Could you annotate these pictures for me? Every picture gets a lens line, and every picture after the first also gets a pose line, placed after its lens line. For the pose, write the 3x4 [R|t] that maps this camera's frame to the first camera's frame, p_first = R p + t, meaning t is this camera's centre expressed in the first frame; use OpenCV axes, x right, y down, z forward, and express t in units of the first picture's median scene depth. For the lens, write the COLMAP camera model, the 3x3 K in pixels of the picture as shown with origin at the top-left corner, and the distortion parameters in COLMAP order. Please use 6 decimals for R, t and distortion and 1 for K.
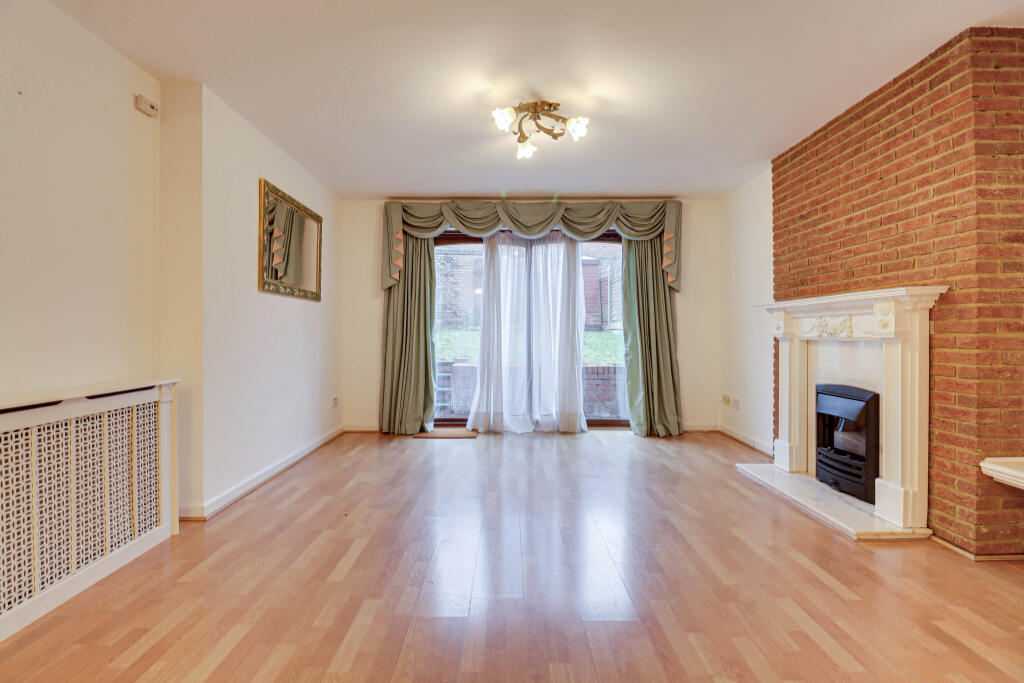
lens RADIAL K [[476.3, 0, 500.1], [0, 476.3, 333.2], [0, 0, 1]] dist [0.013203, -0.016059]
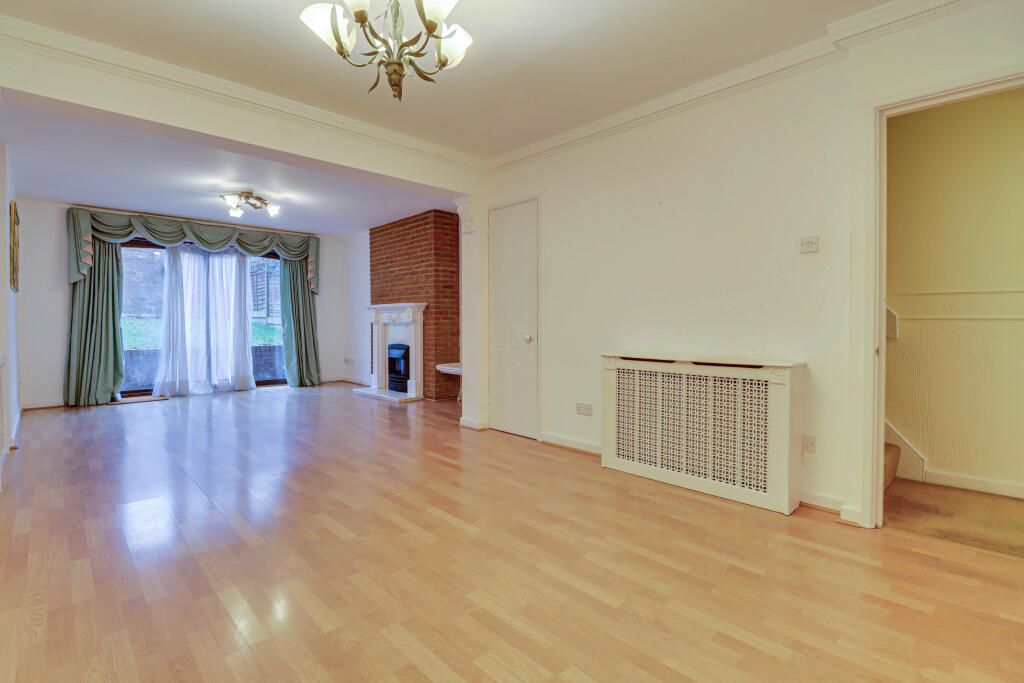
lens RADIAL K [[476.3, 0, 500.1], [0, 476.3, 333.2], [0, 0, 1]] dist [0.013203, -0.016059]
pose [[0.719180, -0.015547, 0.694650, -0.329242], [0.000066, 0.999751, 0.022307, 0.006680], [-0.694824, -0.015997, 0.719002, -0.632571]]
